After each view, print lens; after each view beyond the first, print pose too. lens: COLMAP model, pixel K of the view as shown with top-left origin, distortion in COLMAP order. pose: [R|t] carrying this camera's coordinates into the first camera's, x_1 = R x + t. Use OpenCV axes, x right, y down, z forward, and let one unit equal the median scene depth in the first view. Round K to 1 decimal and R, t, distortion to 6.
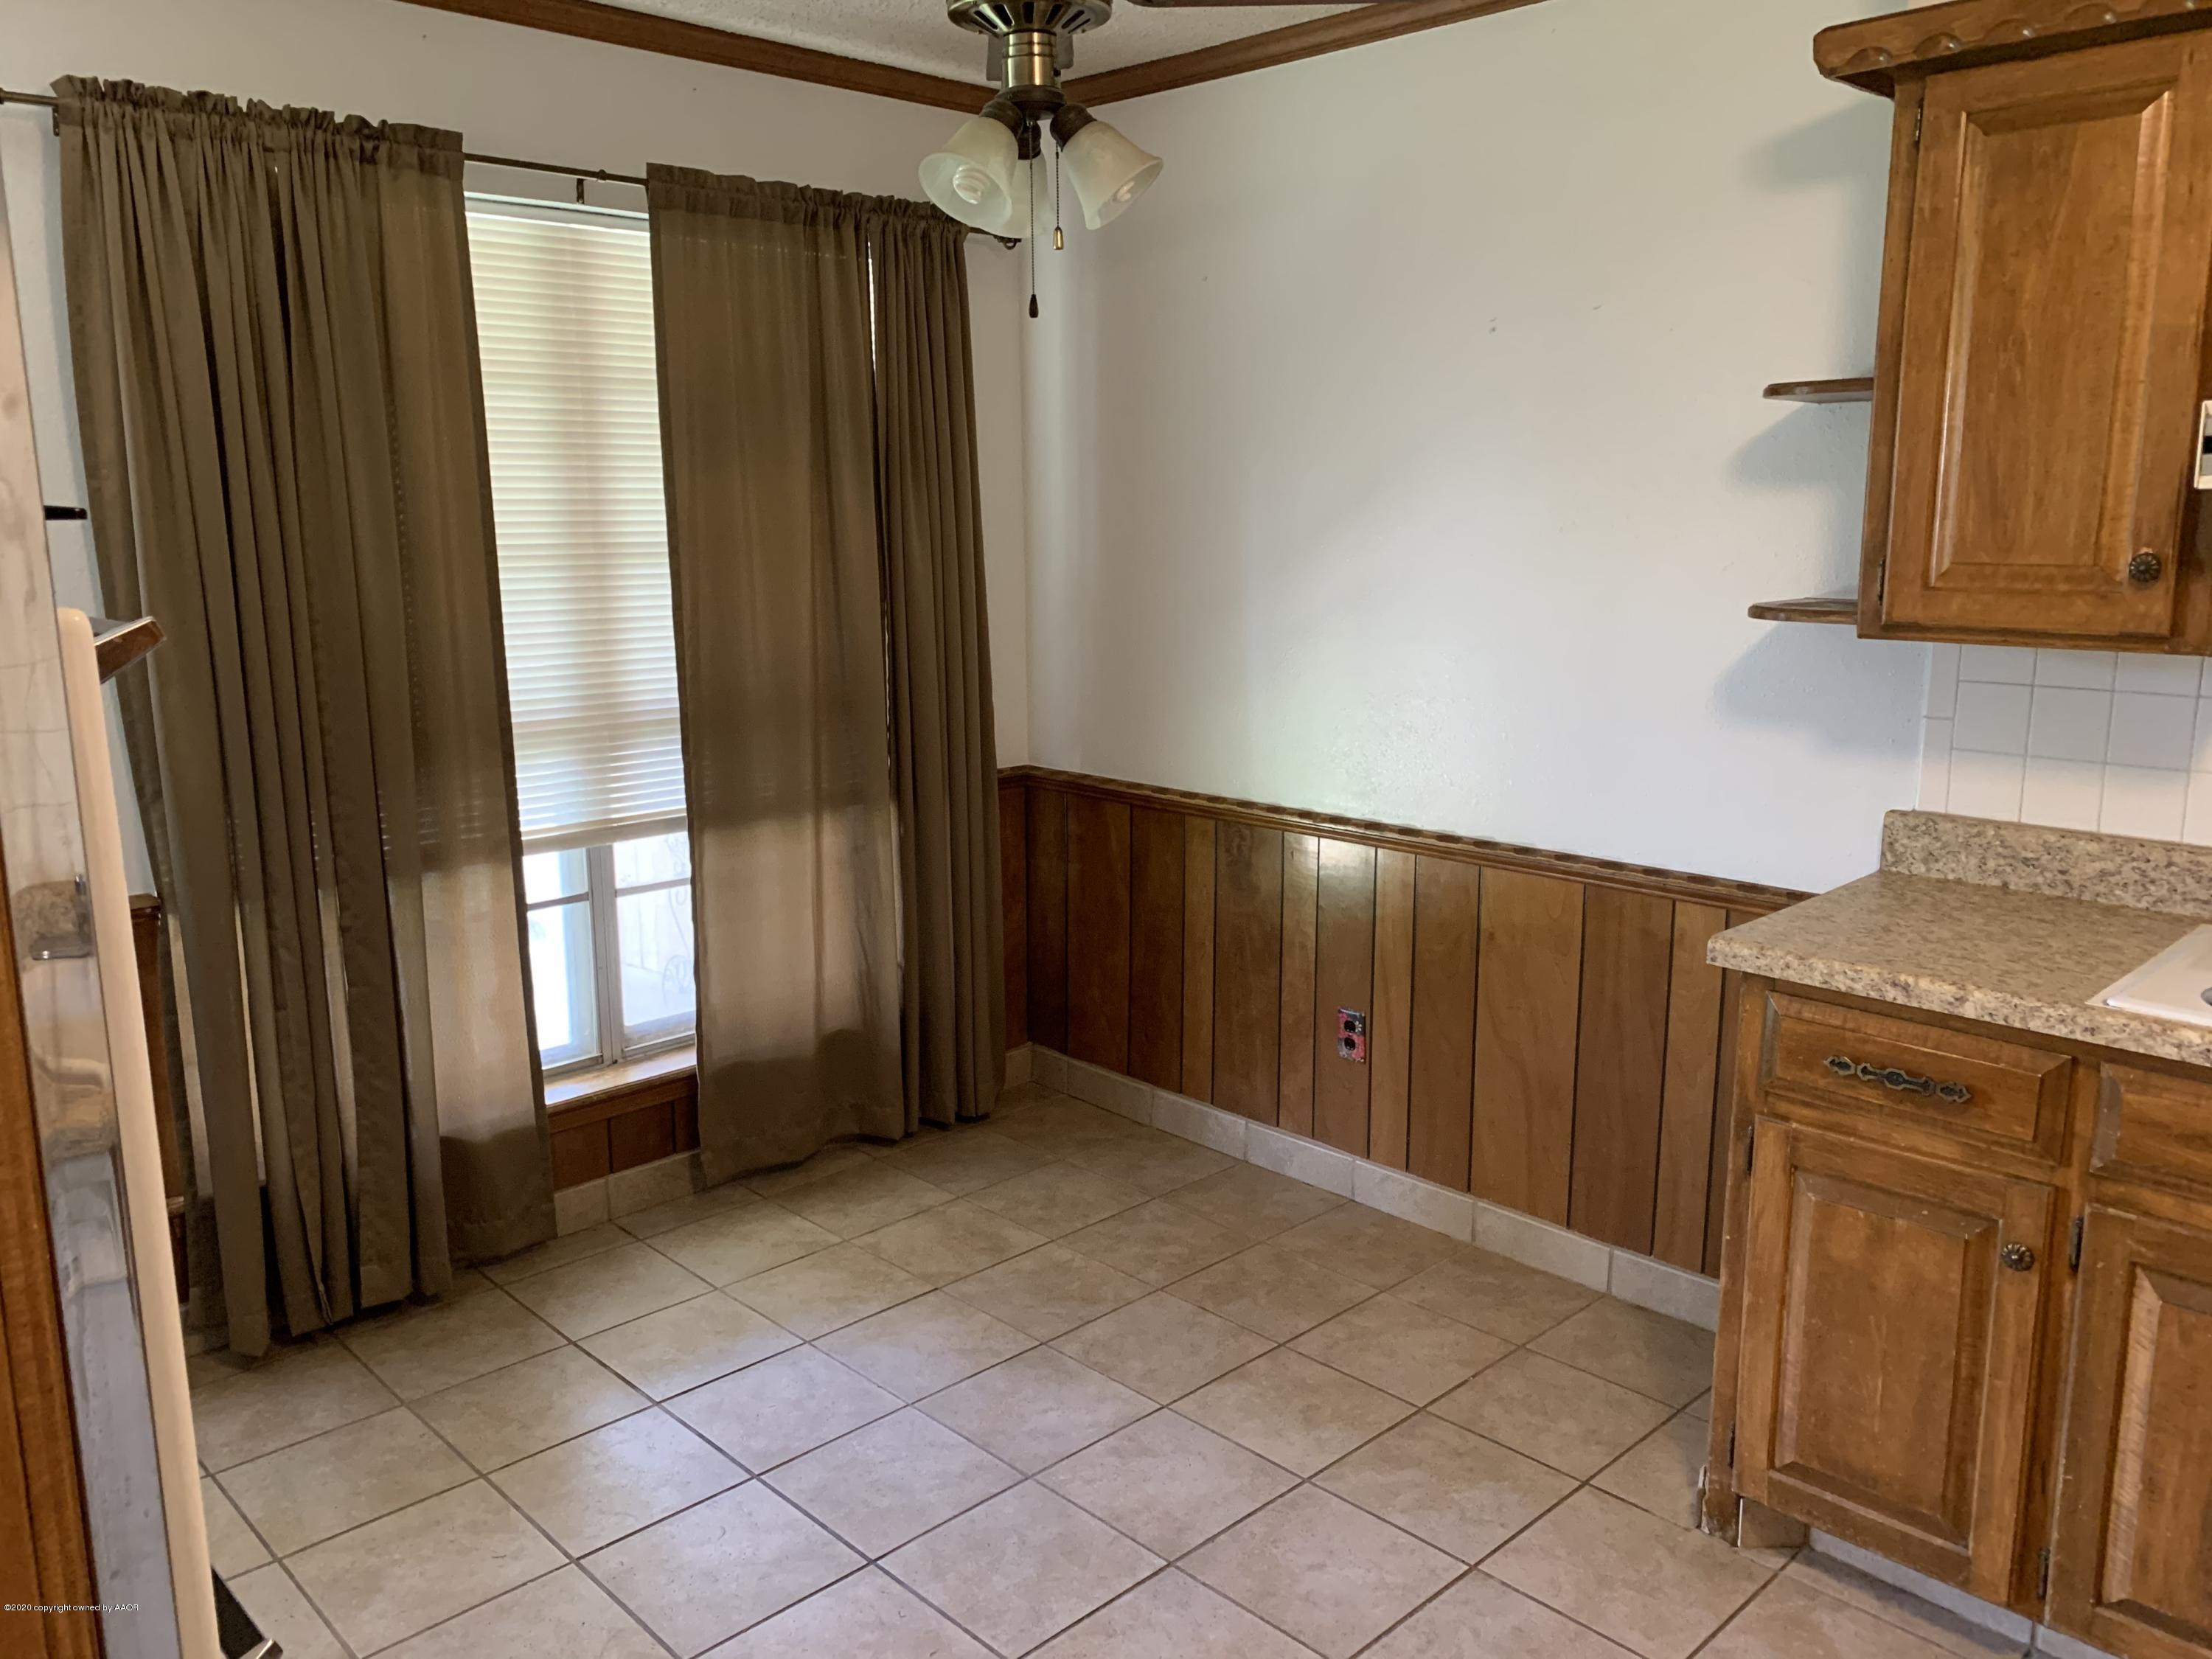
lens RADIAL K [[1663.4, 0, 1100.5], [0, 1663.4, 818.3], [0, 0, 1]] dist [0.004608, -0.006209]
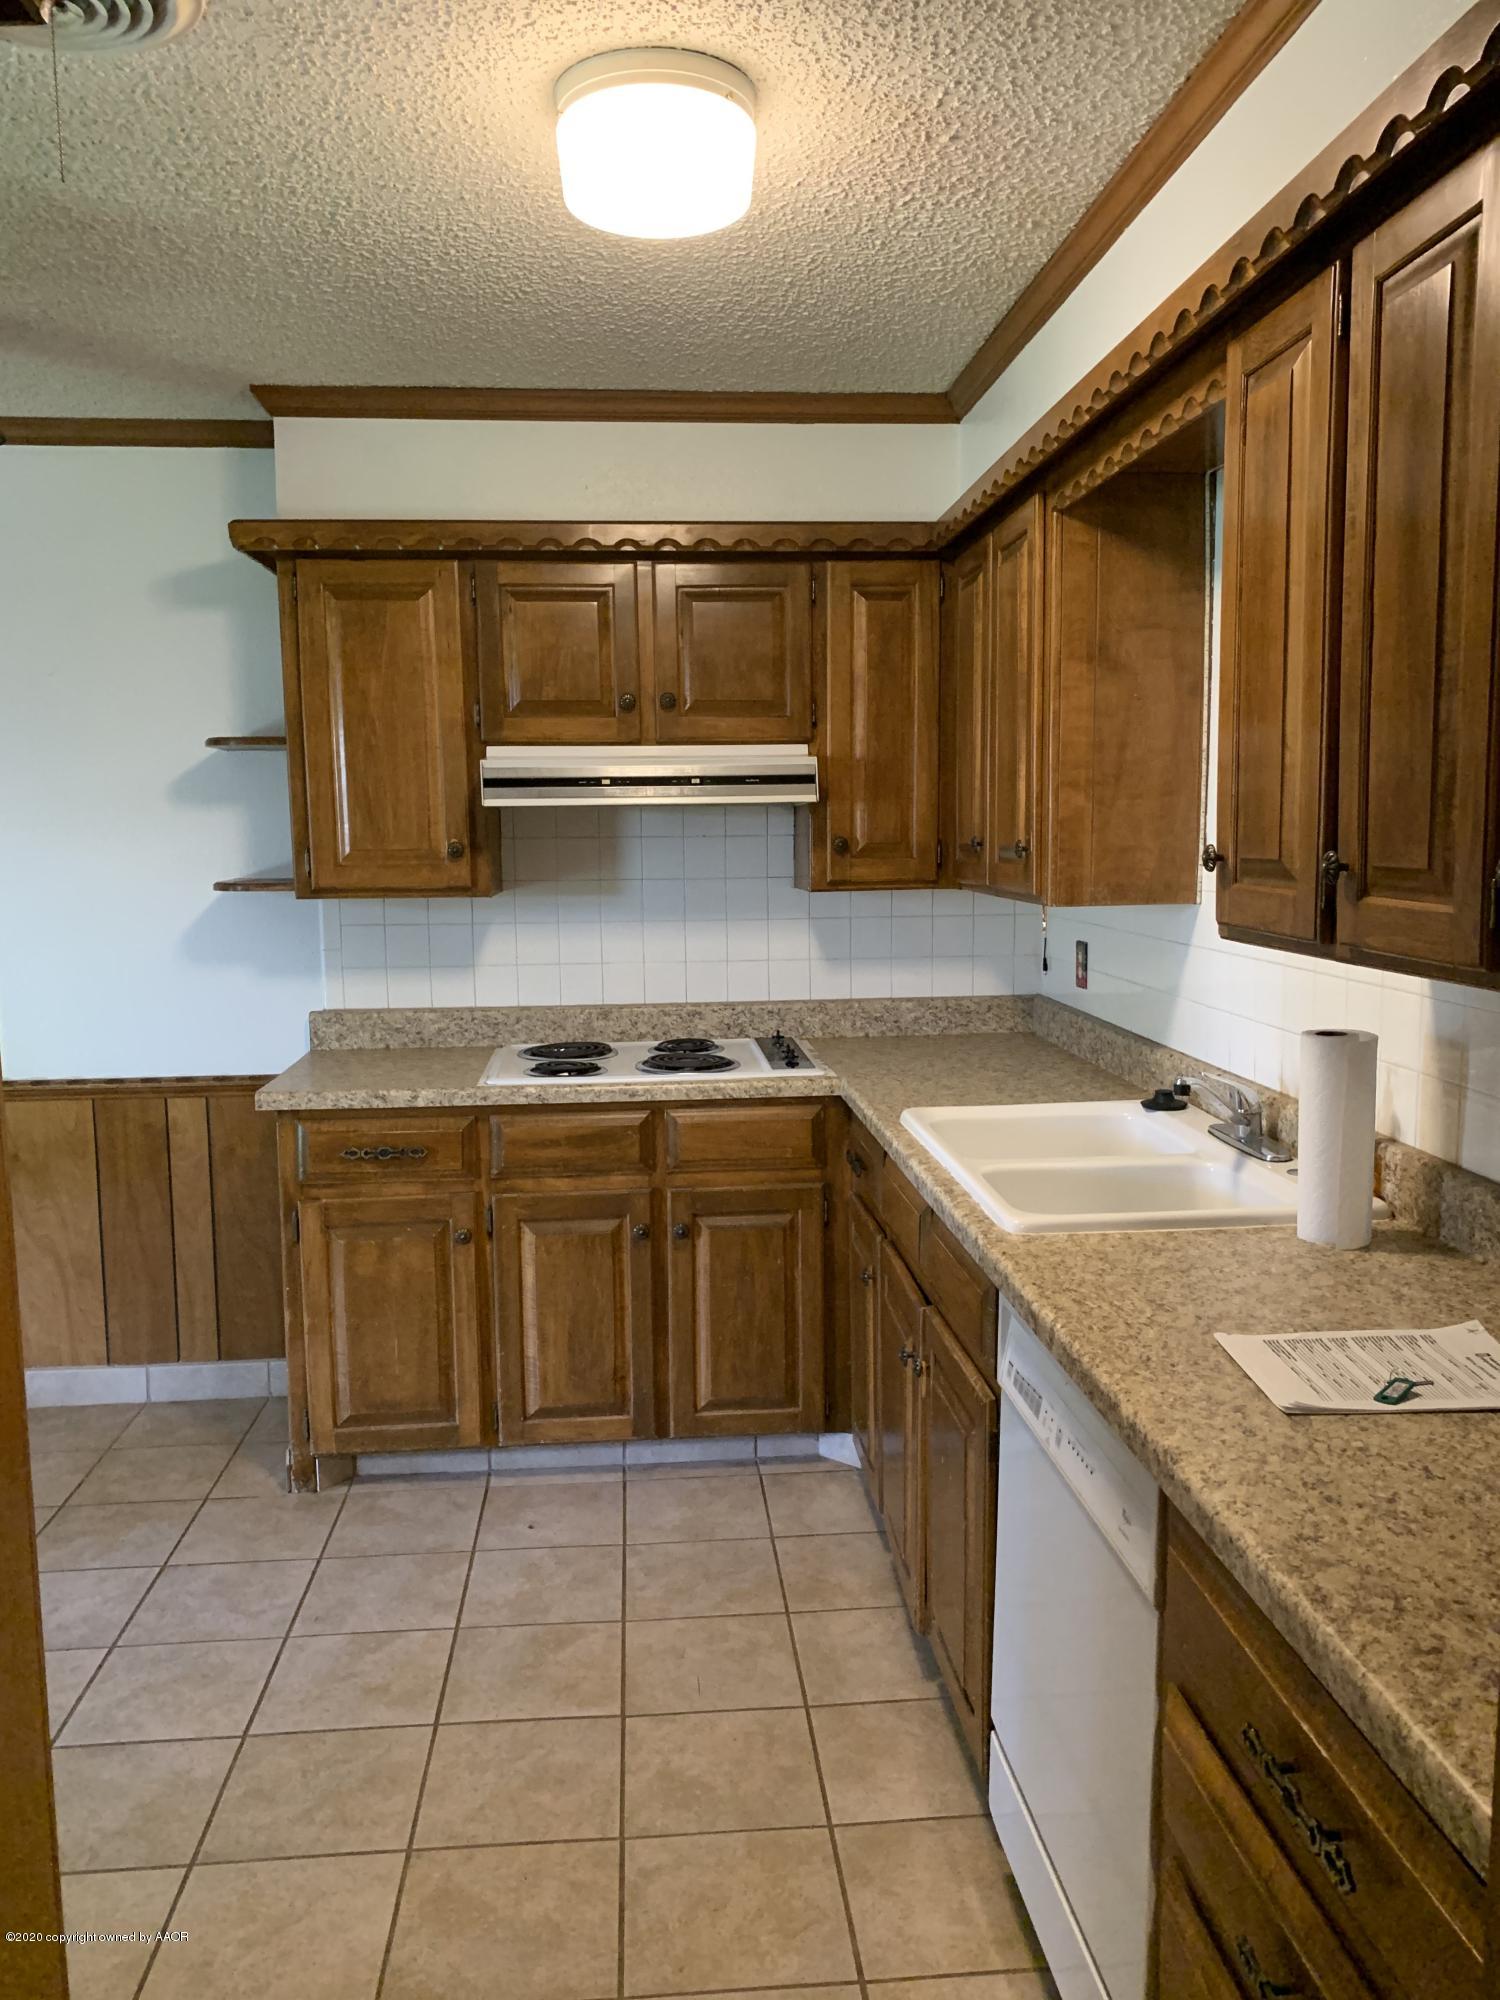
lens RADIAL K [[1504.0, 0, 750.7], [0, 1504.0, 1001.6], [0, 0, 1]] dist [0.004608, -0.006209]
pose [[0.630934, -0.092037, 0.770358, -0.418606], [0.146660, 0.989185, -0.001935, 0.059054], [-0.761848, 0.114202, 0.637609, -0.250391]]
